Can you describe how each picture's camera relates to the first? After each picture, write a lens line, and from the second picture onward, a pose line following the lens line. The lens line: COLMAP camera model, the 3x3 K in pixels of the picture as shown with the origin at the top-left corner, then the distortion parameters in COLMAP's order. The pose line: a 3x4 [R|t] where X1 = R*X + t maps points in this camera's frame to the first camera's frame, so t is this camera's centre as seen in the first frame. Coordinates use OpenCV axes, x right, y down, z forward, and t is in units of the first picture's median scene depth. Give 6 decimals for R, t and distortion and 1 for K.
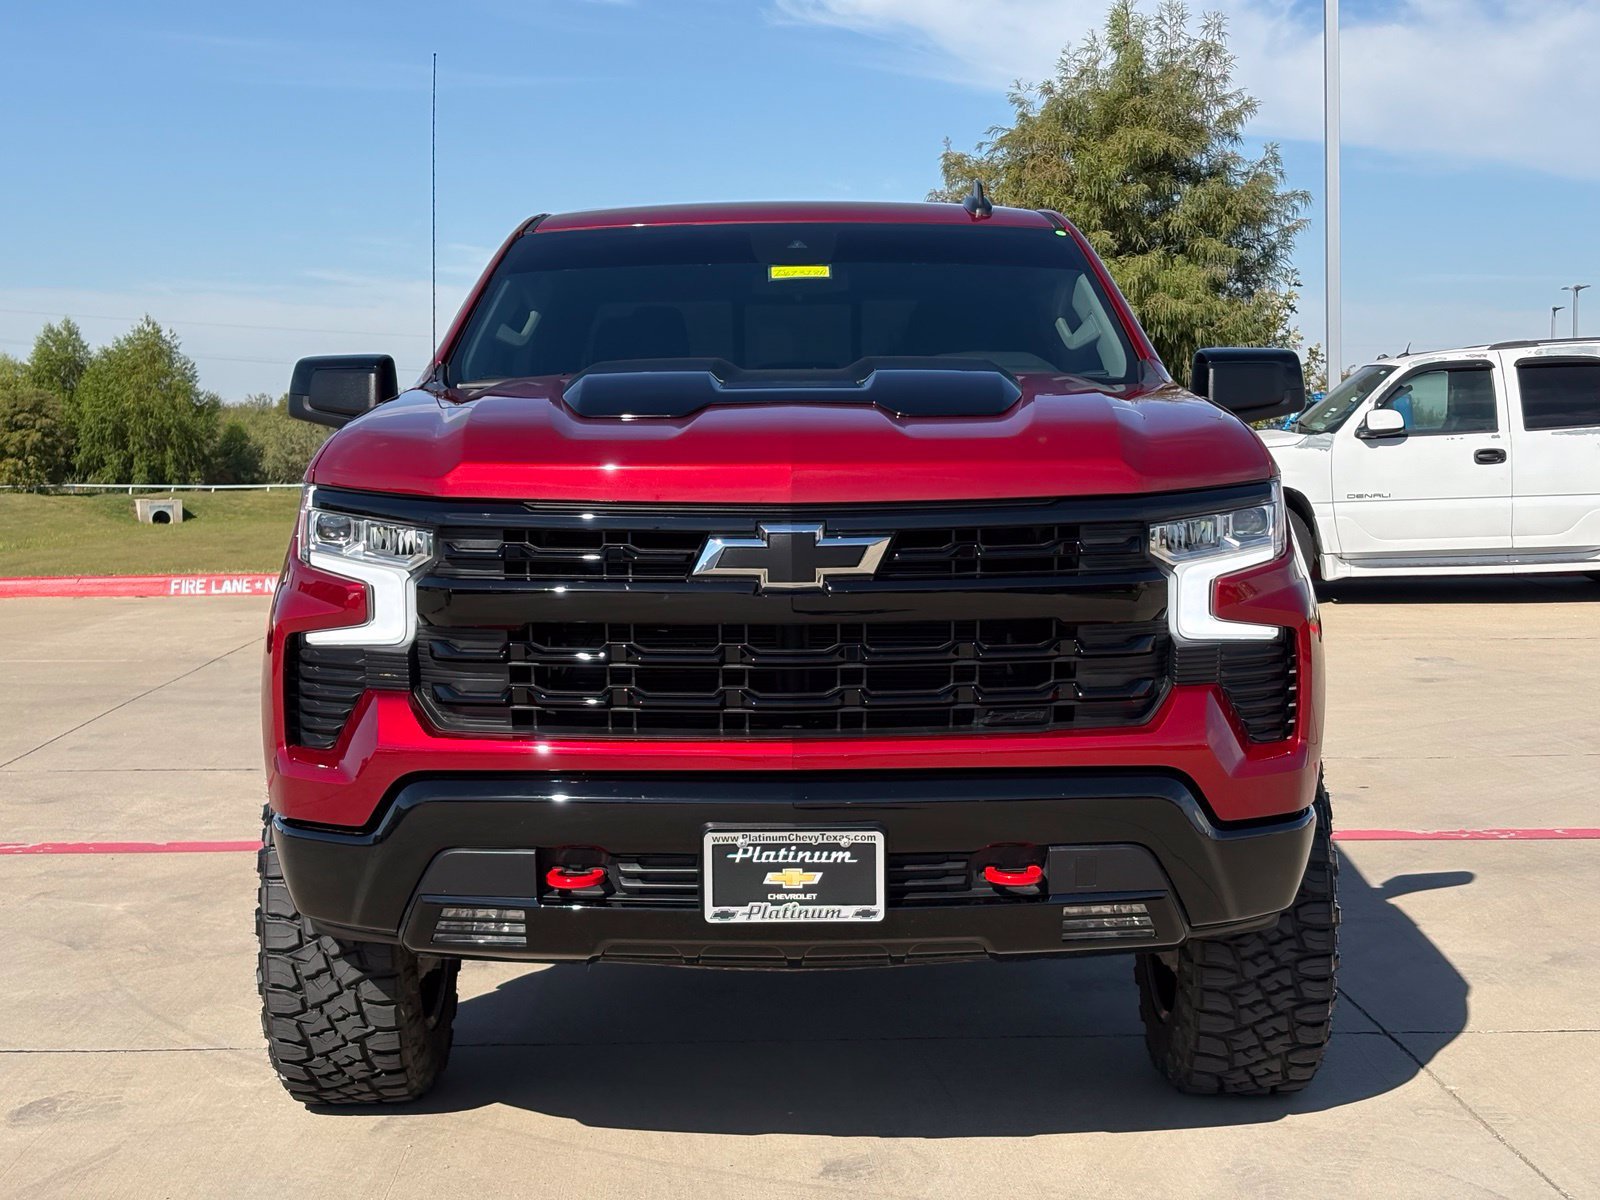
lens RADIAL K [[2414.0, 0, 800.0], [0, 2414.0, 600.0], [0, 0, 1]] dist [0.223296, -0.849863]
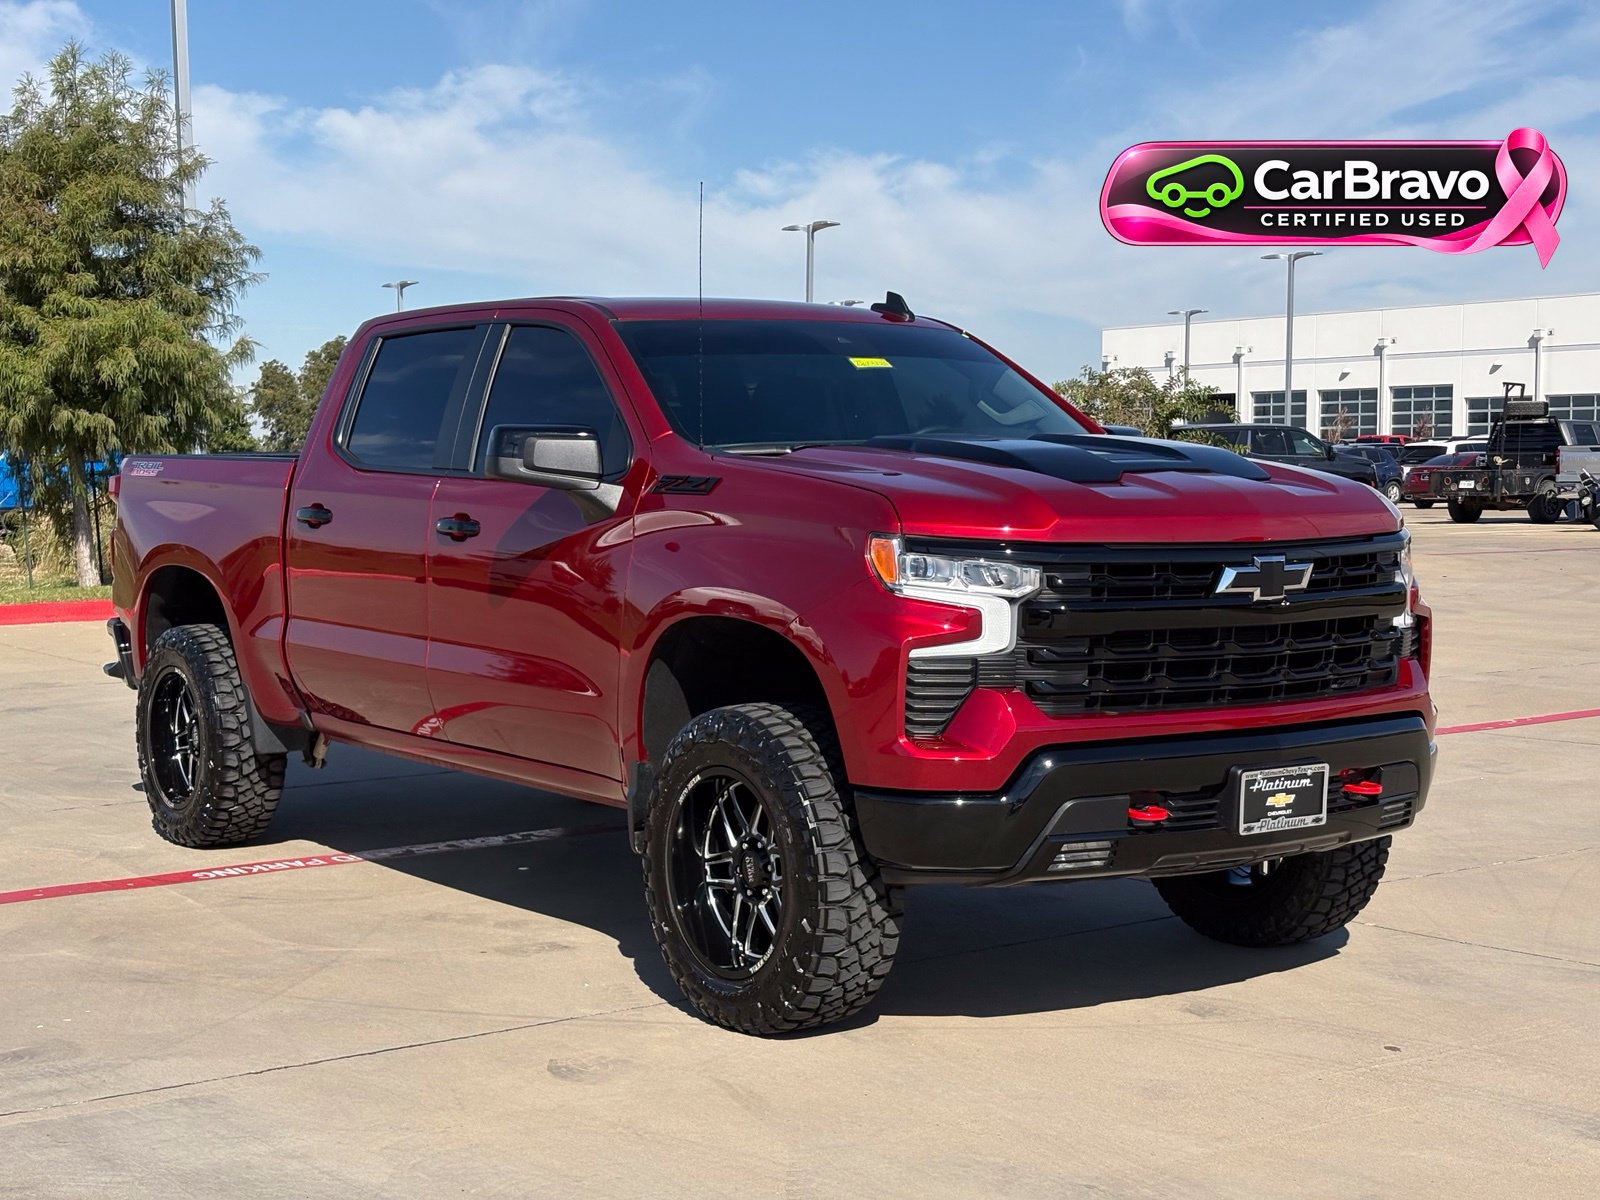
lens RADIAL K [[2414.0, 0, 800.0], [0, 2414.0, 600.0], [0, 0, 1]] dist [0.223296, -0.849863]
pose [[0.811232, -0.031151, 0.583893, -1.015642], [0.038406, 0.999262, -0.000048, -0.014823], [-0.583461, 0.022464, 0.811830, -0.017625]]
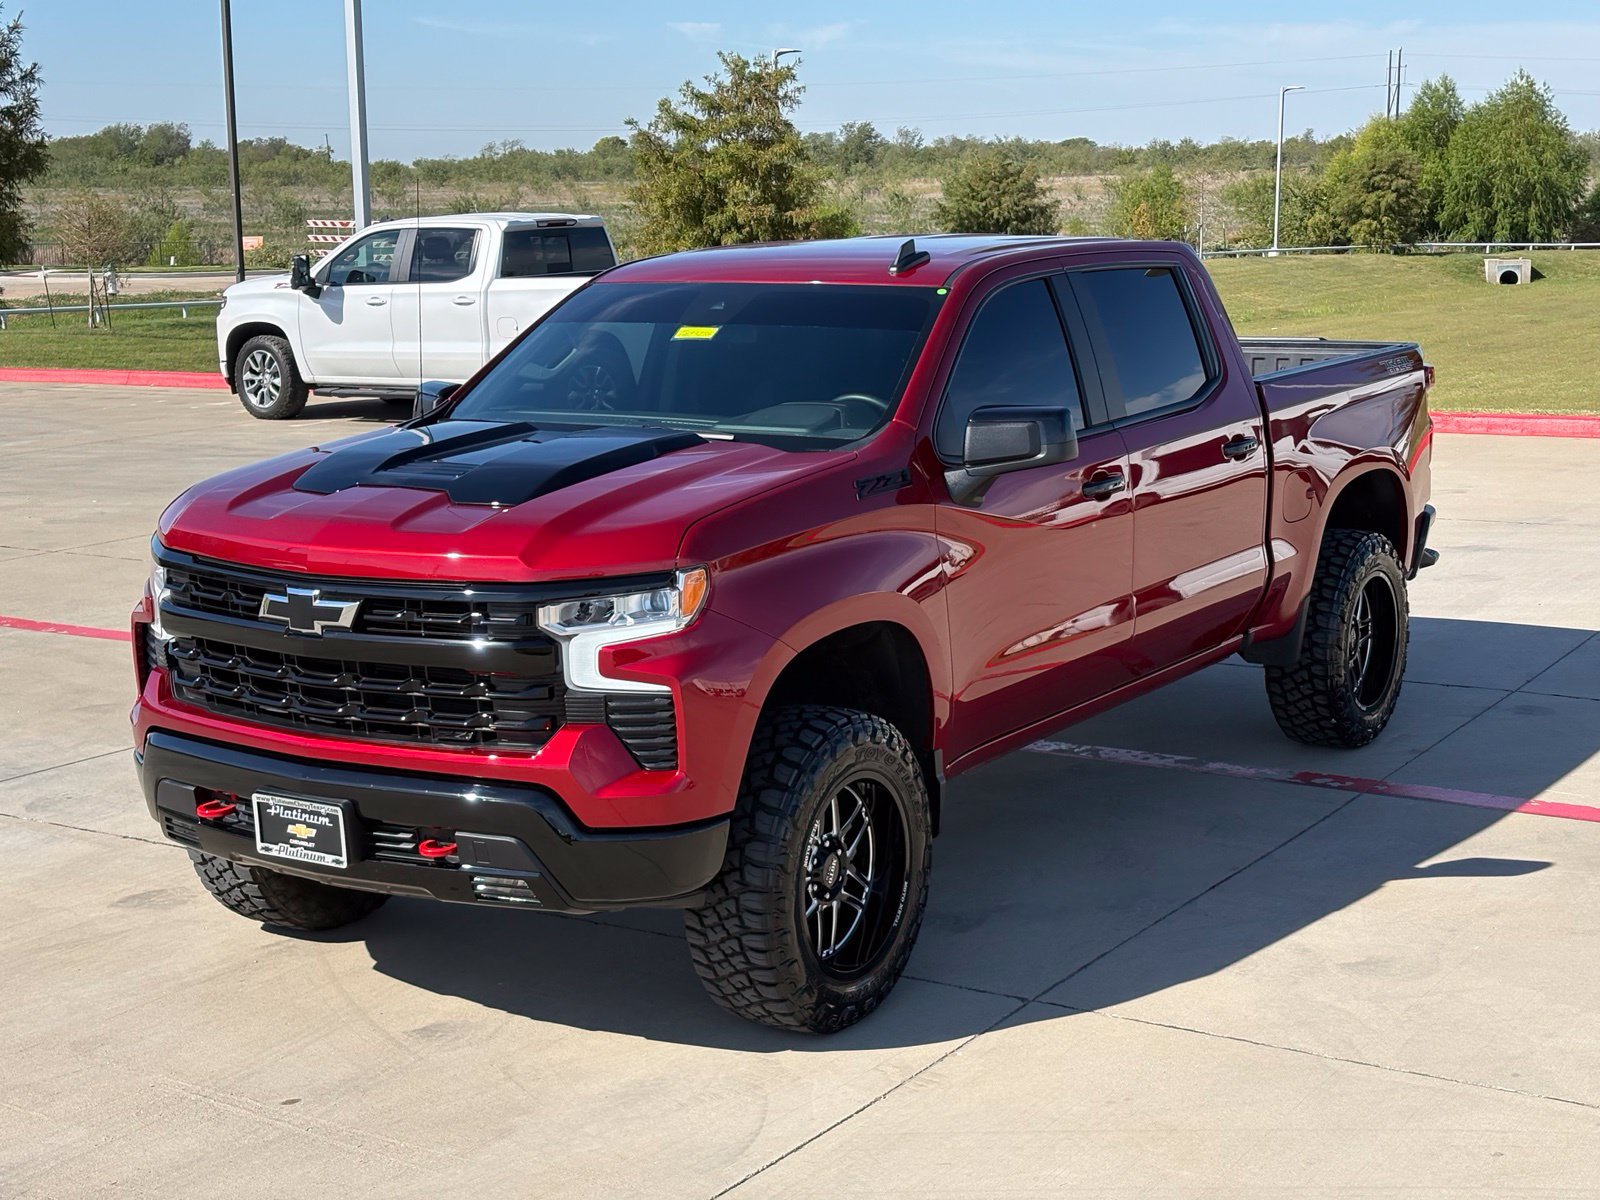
lens RADIAL K [[2414.0, 0, 800.0], [0, 2414.0, 600.0], [0, 0, 1]] dist [0.223296, -0.849863]
pose [[0.835455, 0.085715, -0.542833, 0.964291], [-0.027342, 0.993022, 0.114719, -0.186244], [0.548878, -0.081001, 0.831969, -0.039213]]
